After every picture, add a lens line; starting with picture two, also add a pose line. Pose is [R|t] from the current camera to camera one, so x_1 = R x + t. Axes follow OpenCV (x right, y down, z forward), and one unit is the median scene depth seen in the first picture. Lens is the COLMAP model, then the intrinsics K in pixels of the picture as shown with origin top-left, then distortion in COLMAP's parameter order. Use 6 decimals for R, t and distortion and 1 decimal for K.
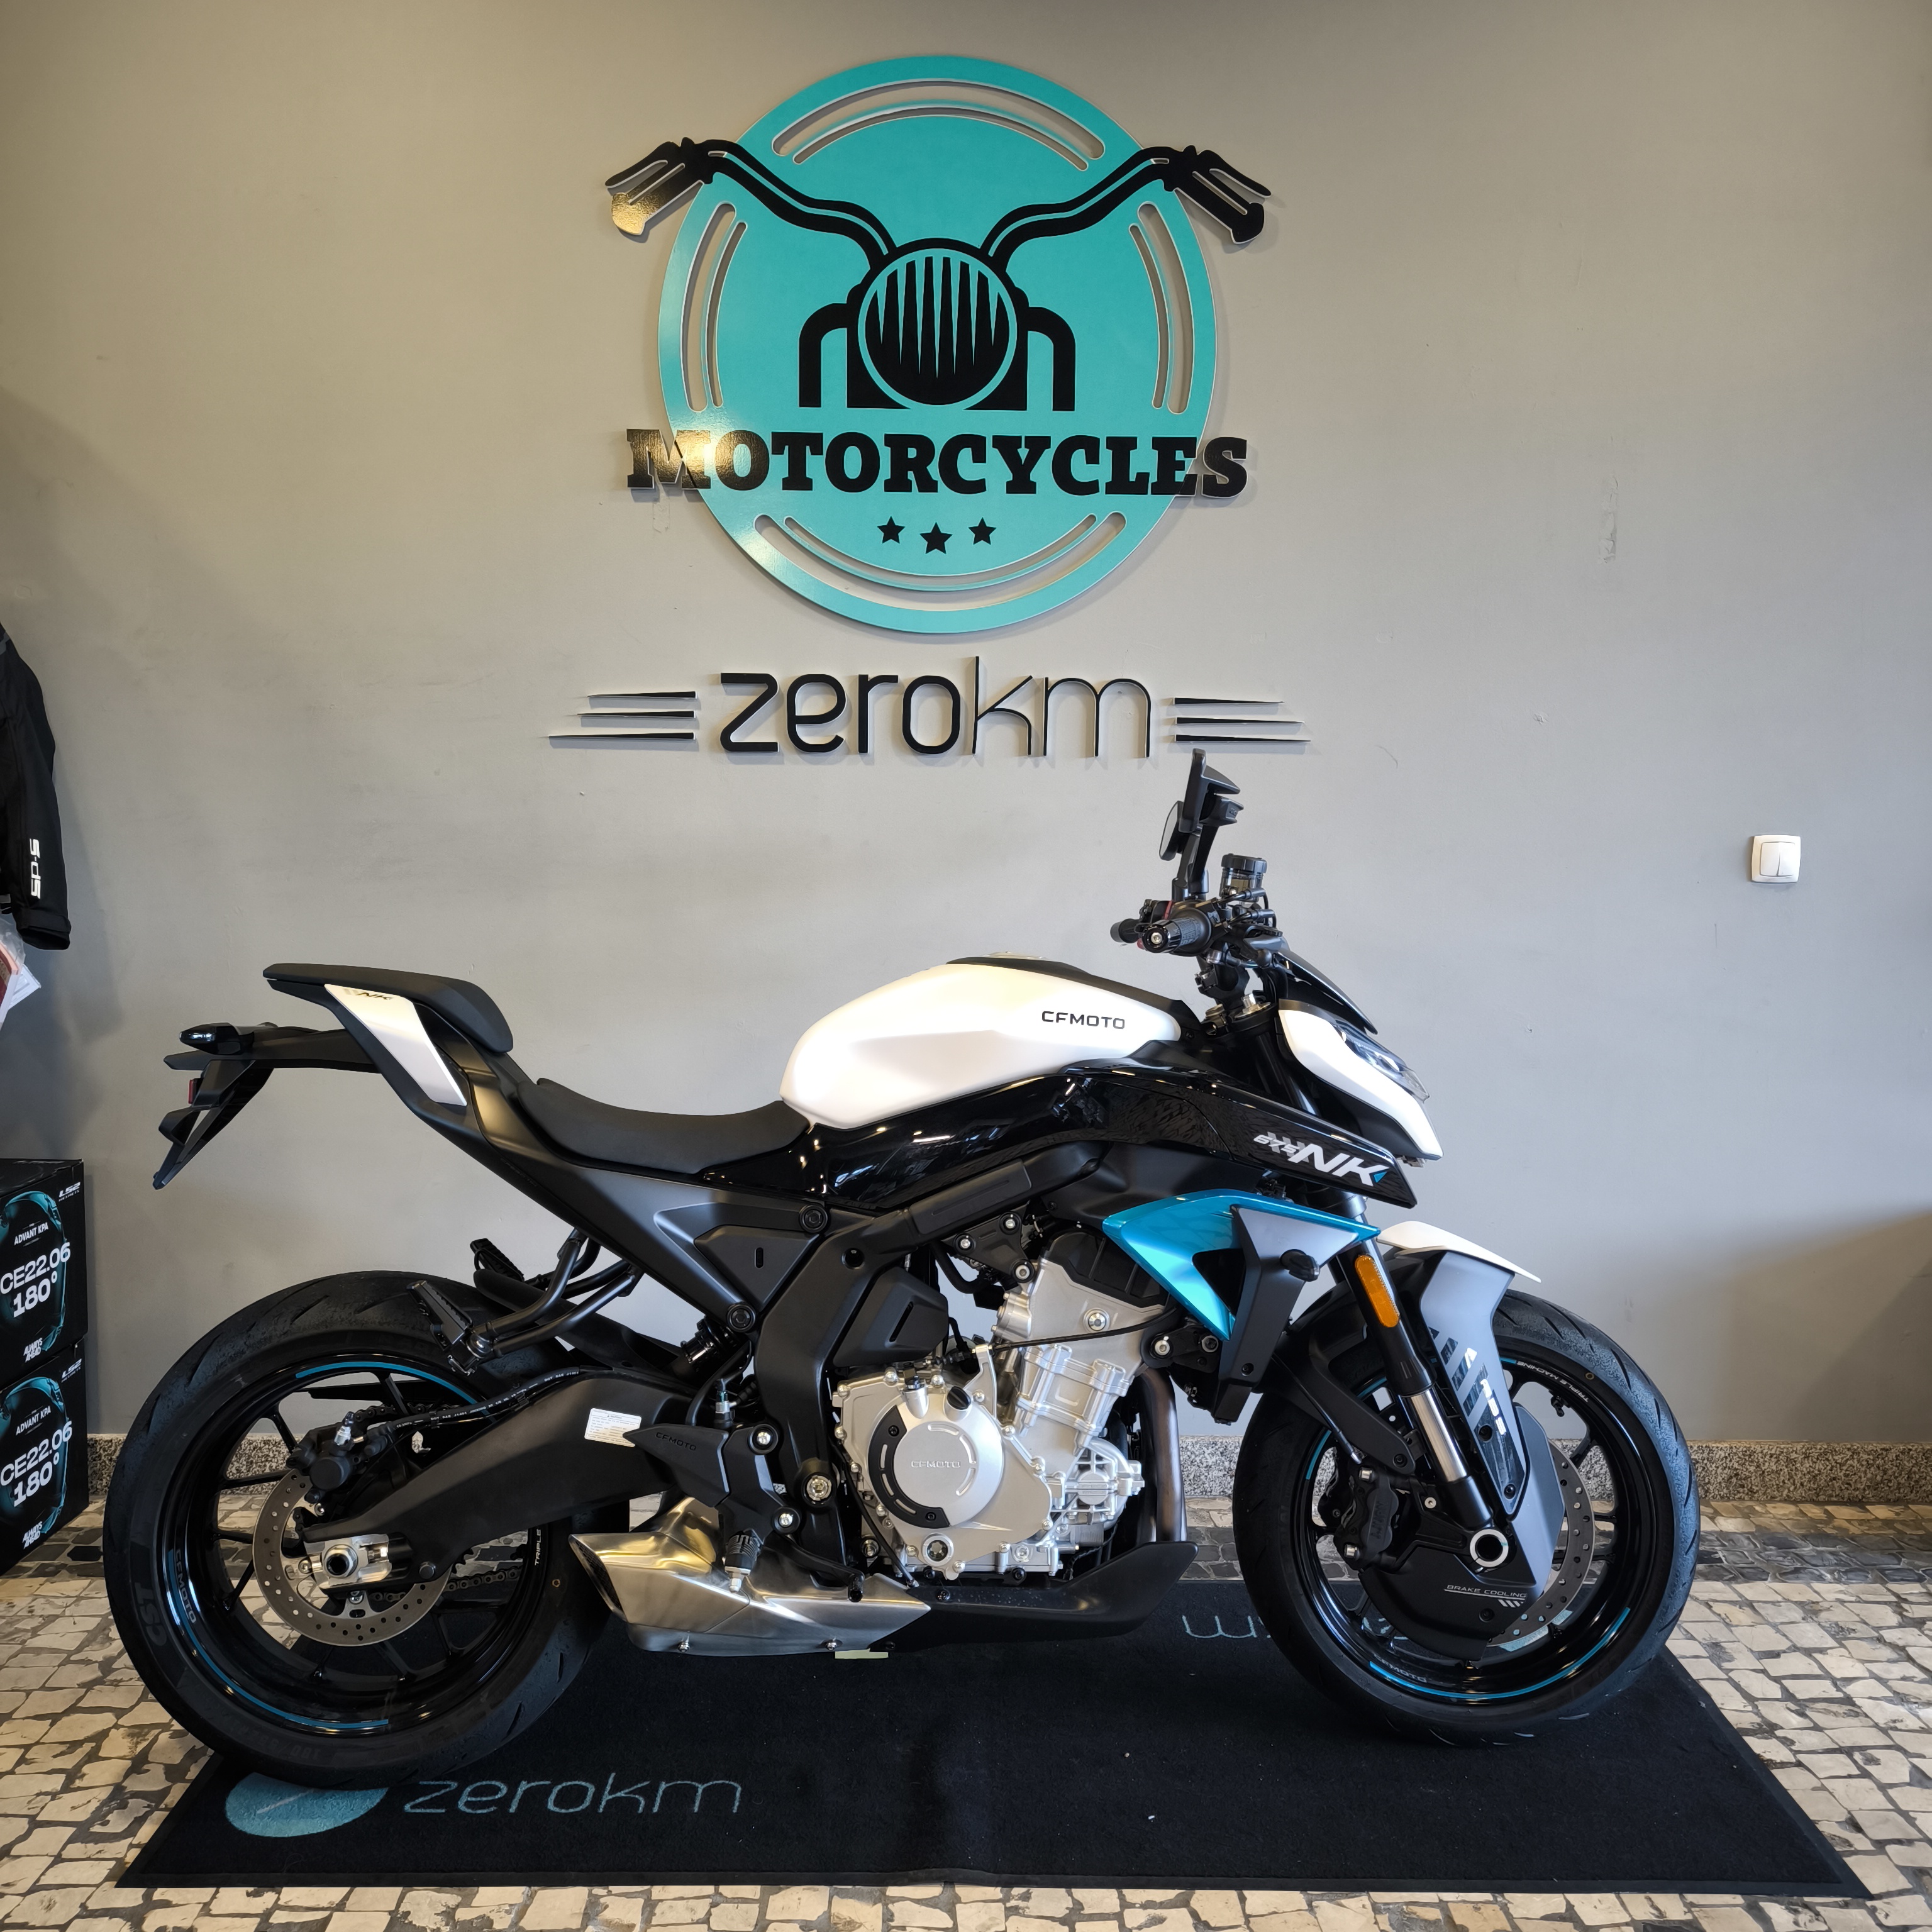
lens RADIAL K [[1796.7, 0, 959.3], [0, 1796.7, 949.7], [0, 0, 1]] dist [0.011203, 0.000000]
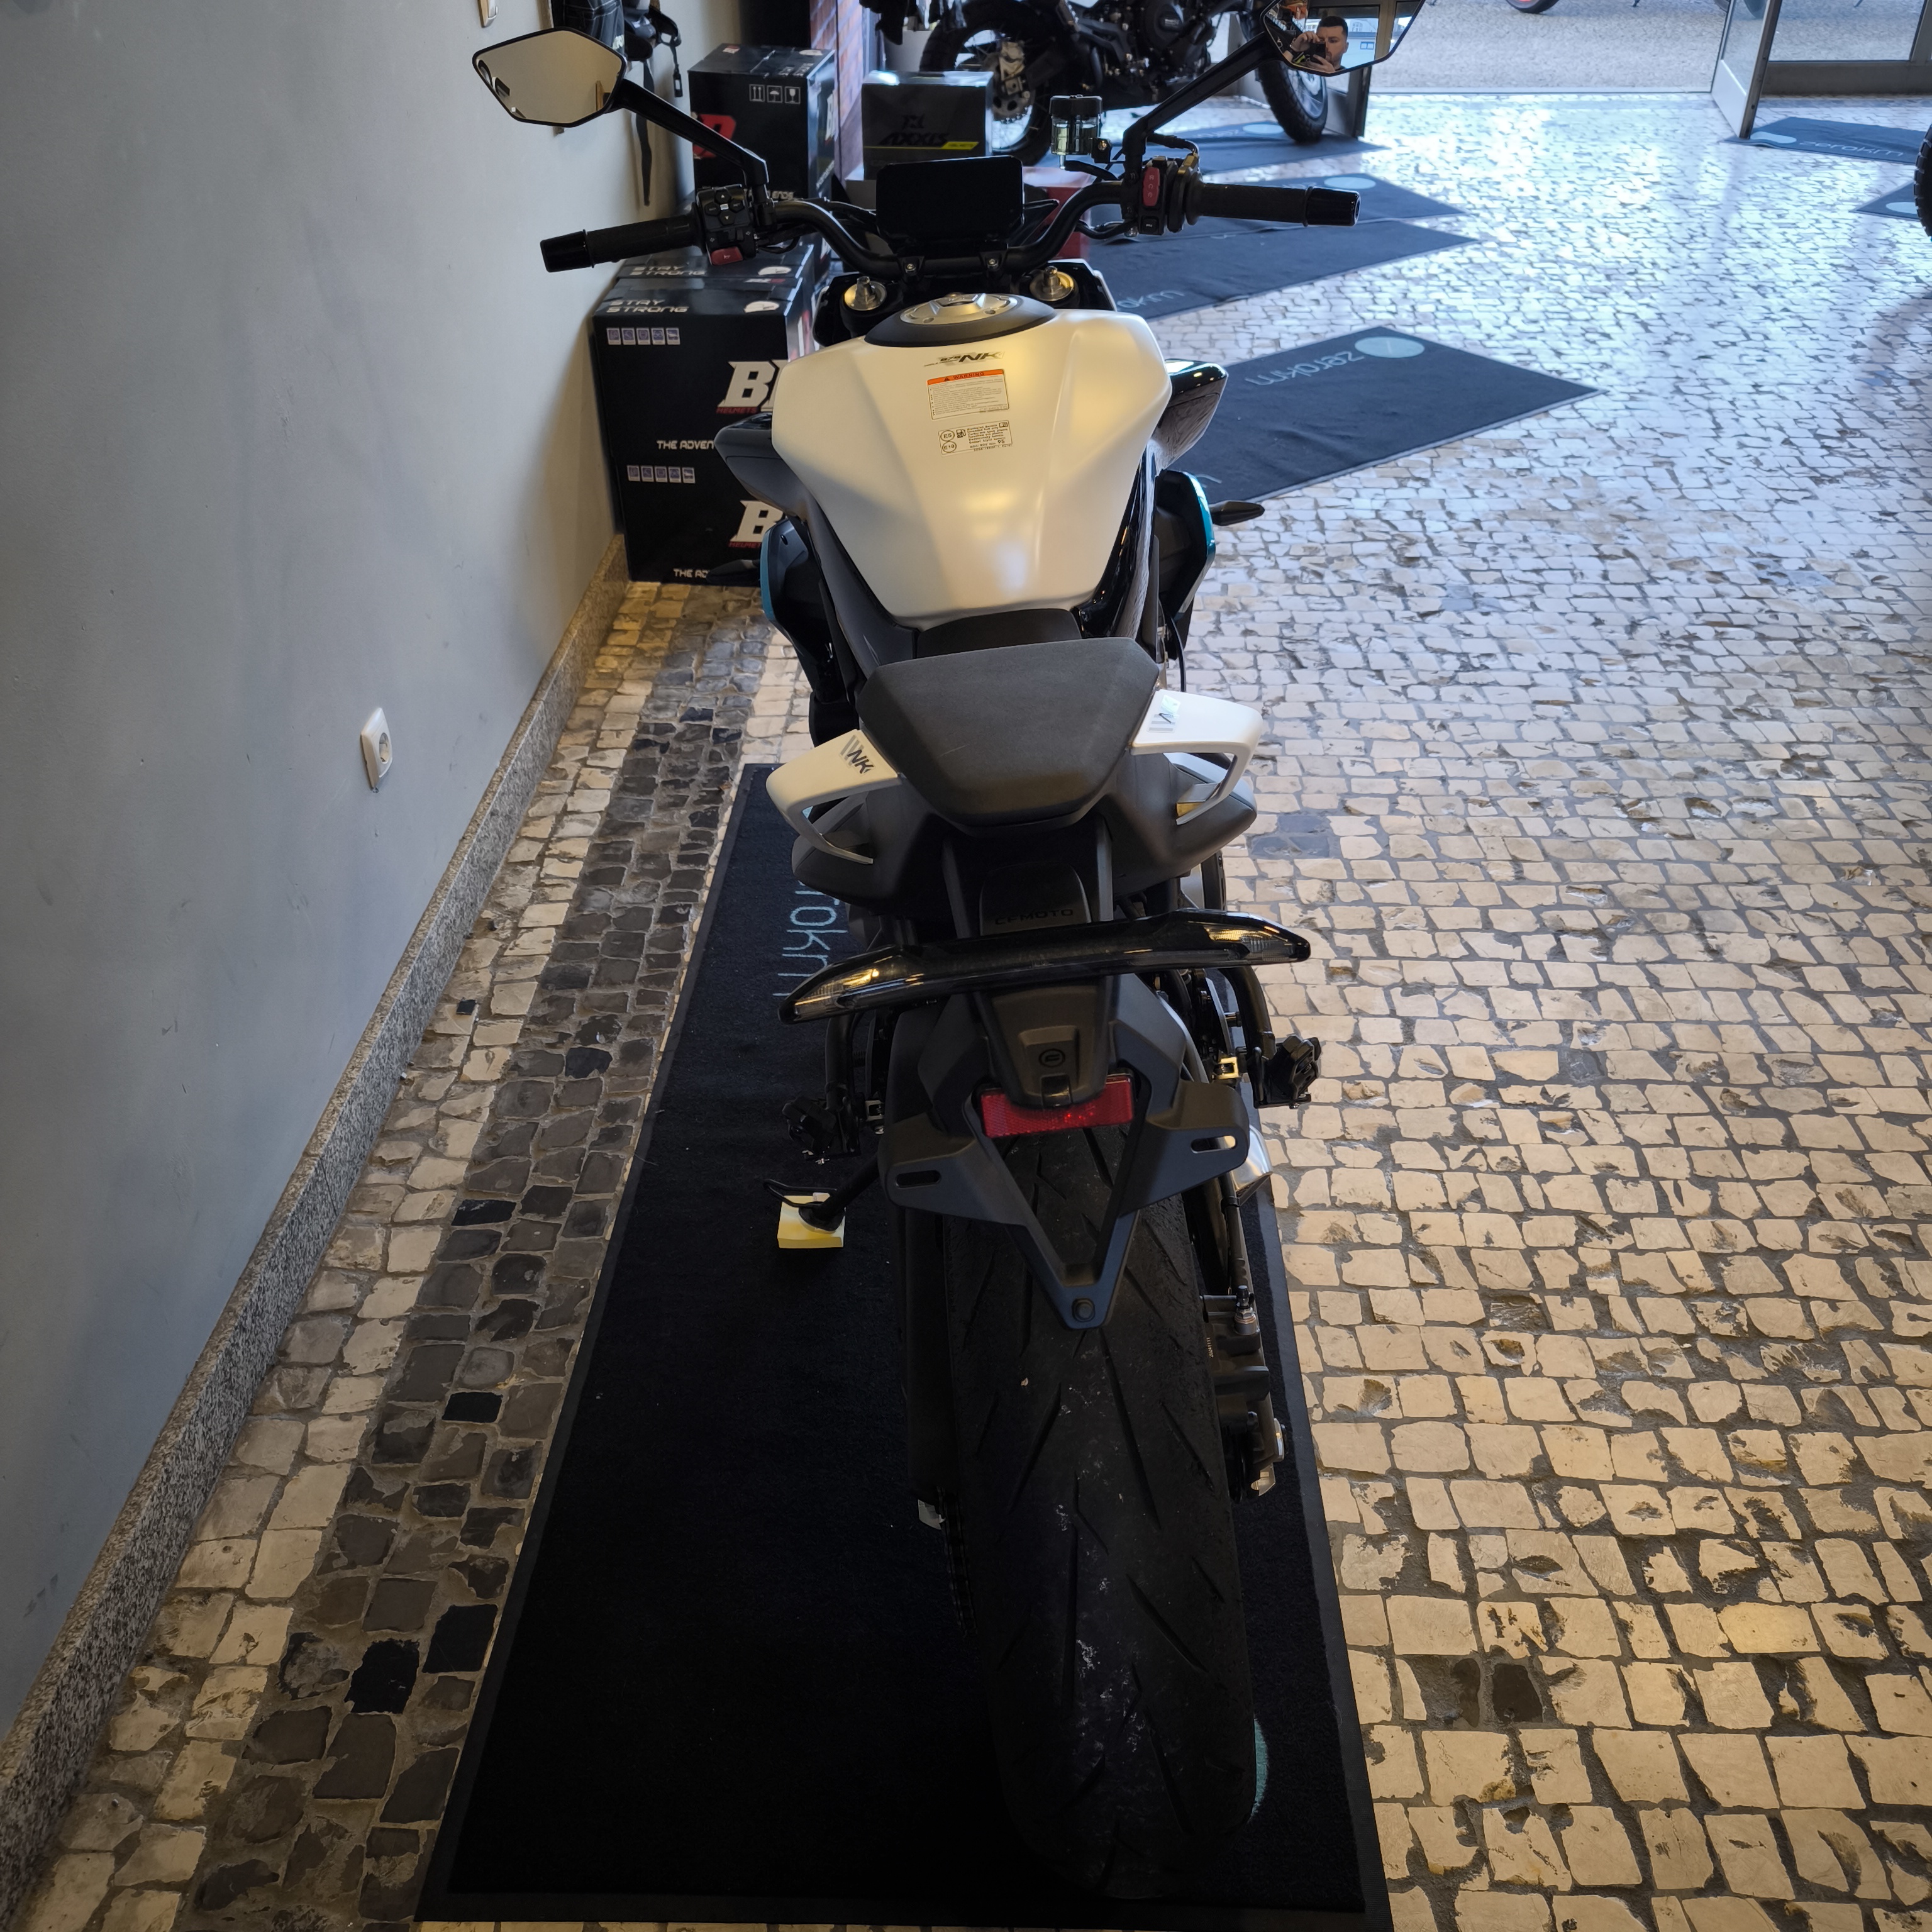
lens RADIAL K [[1796.7, 0, 954.0], [0, 1796.7, 963.6], [0, 0, 1]] dist [0.011203, 0.000000]
pose [[0.040109, -0.573020, 0.818559, -0.565533], [0.093046, 0.817801, 0.567930, -0.150435], [-0.994854, 0.053385, 0.086118, 0.734470]]
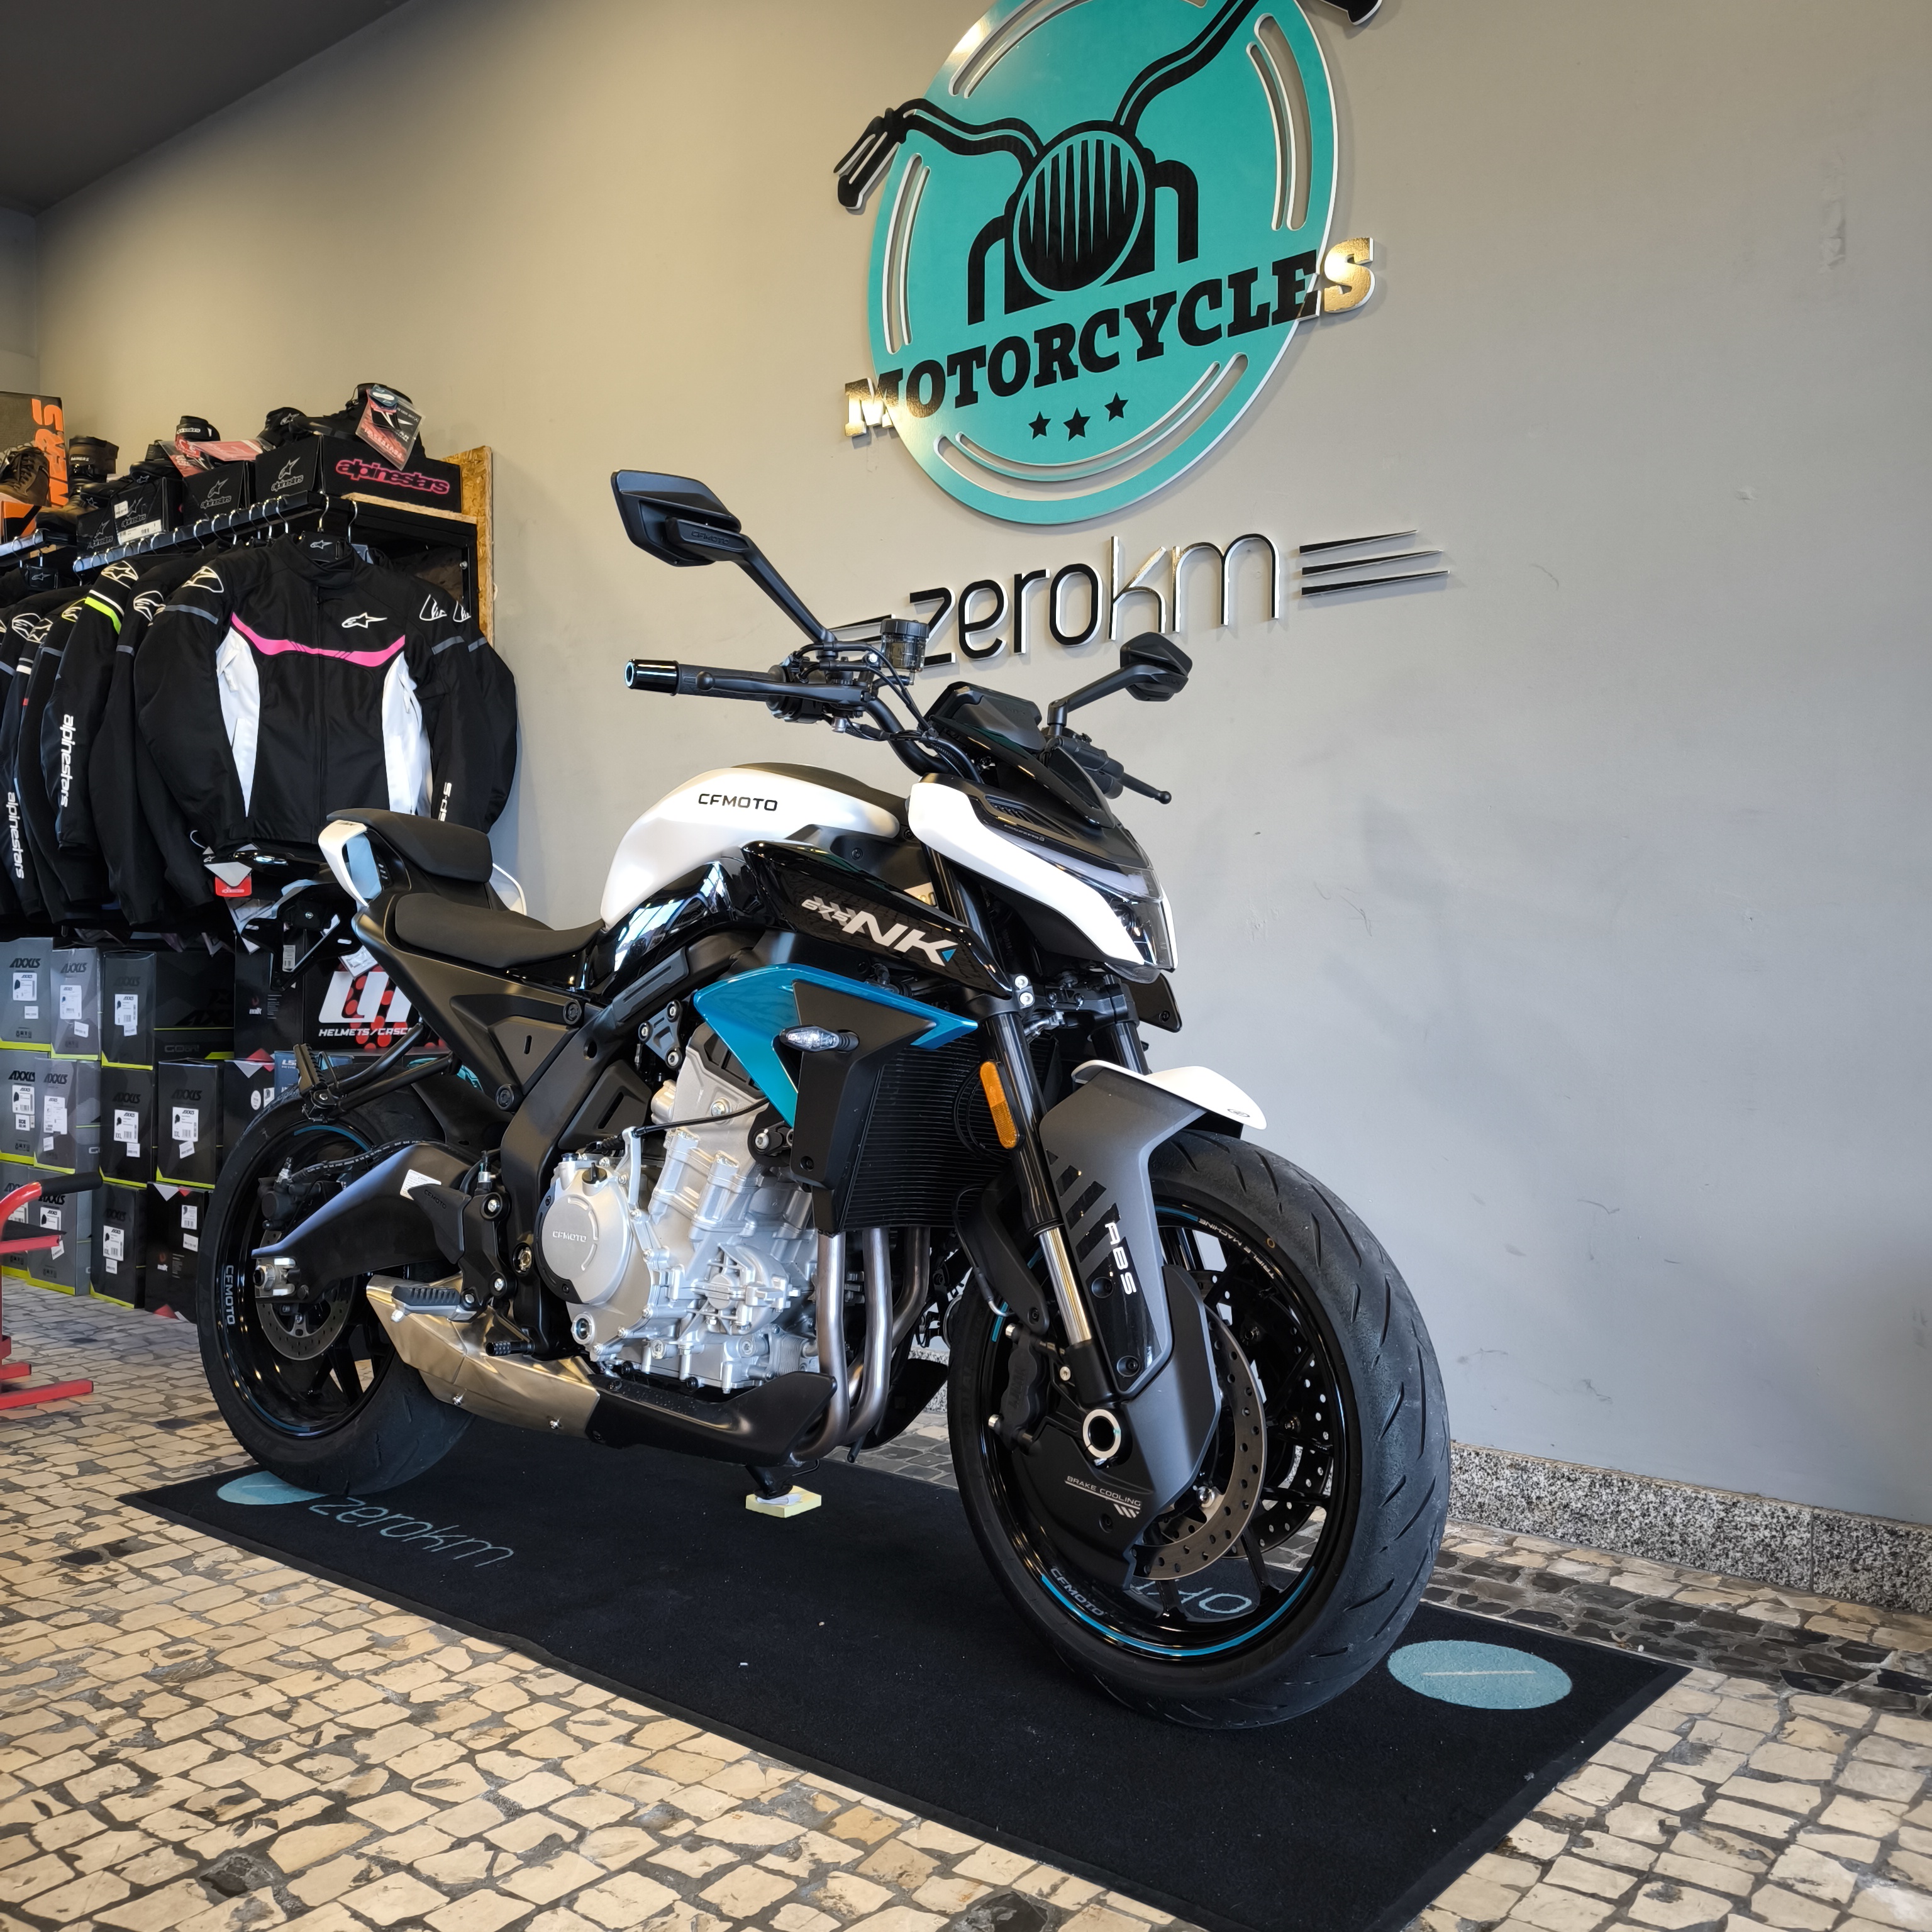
lens RADIAL K [[1796.7, 0, 963.1], [0, 1796.7, 958.6], [0, 0, 1]] dist [0.011203, 0.000000]
pose [[0.768033, -0.013937, -0.640258, 0.558867], [-0.047830, 0.995722, -0.079051, 0.138716], [0.638621, 0.091338, 0.764082, 0.246420]]
